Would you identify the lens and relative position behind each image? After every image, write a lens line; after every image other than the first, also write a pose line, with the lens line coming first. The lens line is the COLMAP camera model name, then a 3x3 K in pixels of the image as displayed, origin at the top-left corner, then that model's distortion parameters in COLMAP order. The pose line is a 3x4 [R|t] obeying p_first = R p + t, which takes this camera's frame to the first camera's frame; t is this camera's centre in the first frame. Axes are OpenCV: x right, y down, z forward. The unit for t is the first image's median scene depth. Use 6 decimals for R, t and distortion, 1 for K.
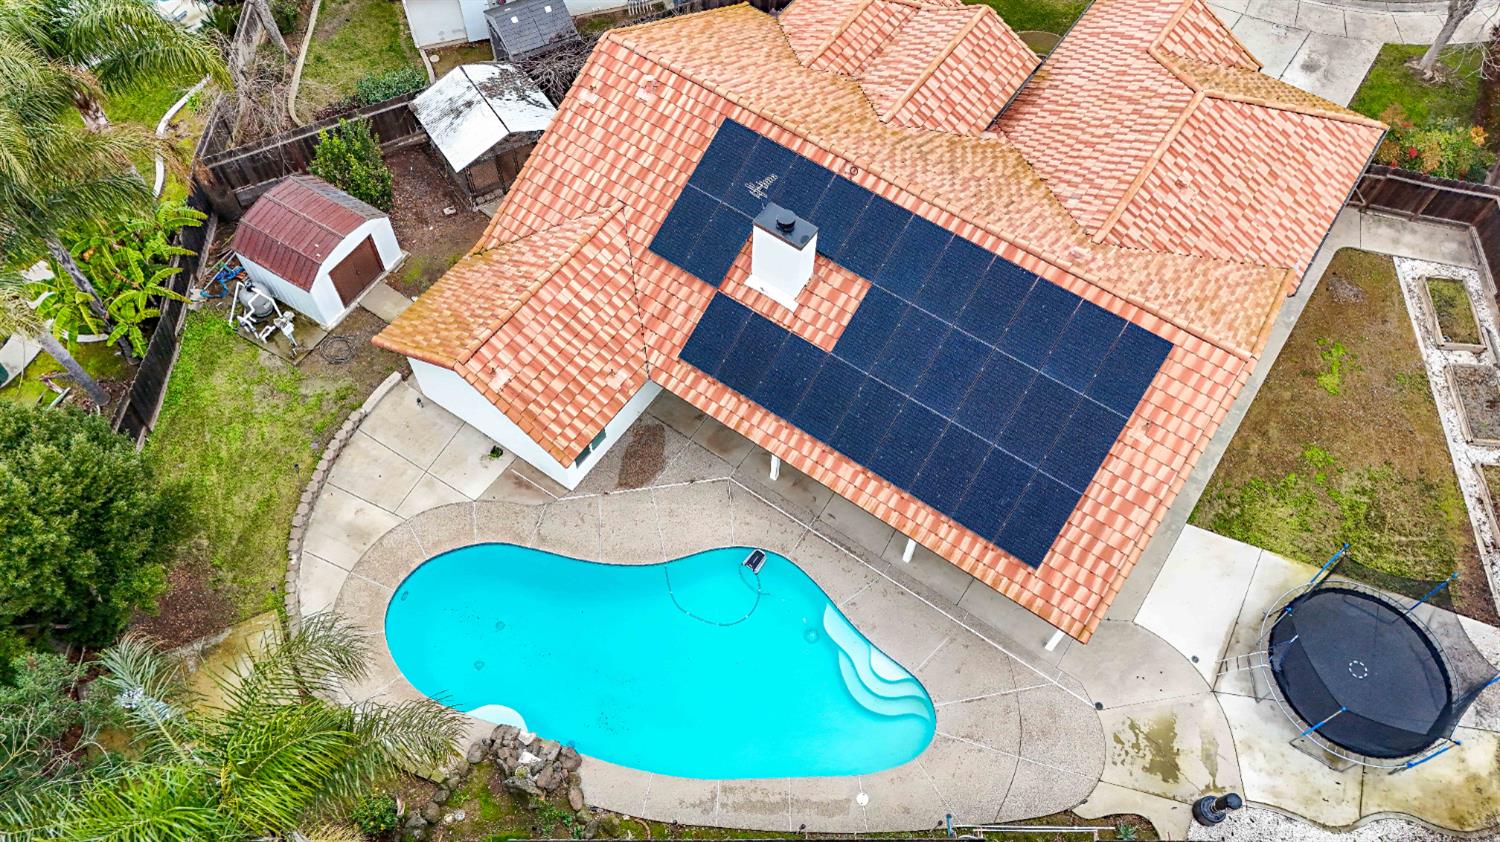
lens RADIAL K [[1095.2, 0, 745.6], [0, 1095.2, 418.8], [0, 0, 1]] dist [0.063856, -0.035049]
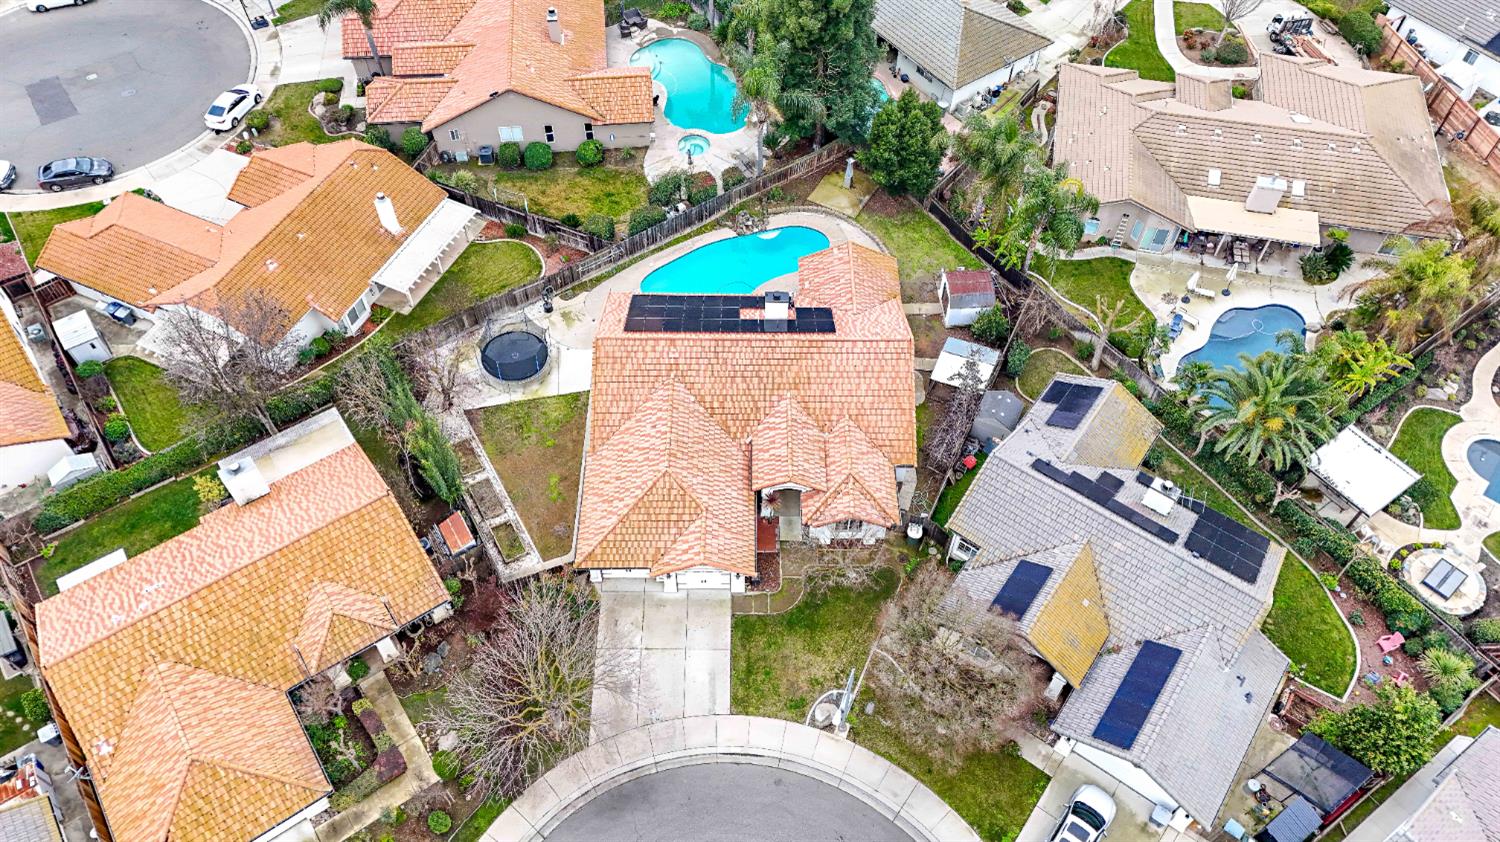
lens RADIAL K [[1082.5, 0, 744.8], [0, 1082.5, 422.1], [0, 0, 1]] dist [0.093748, -0.104685]
pose [[-0.821267, 0.444709, -0.357428, 0.995260], [-0.497736, -0.252219, 0.829846, -2.038632], [0.278890, 0.859430, 0.428487, 0.154890]]
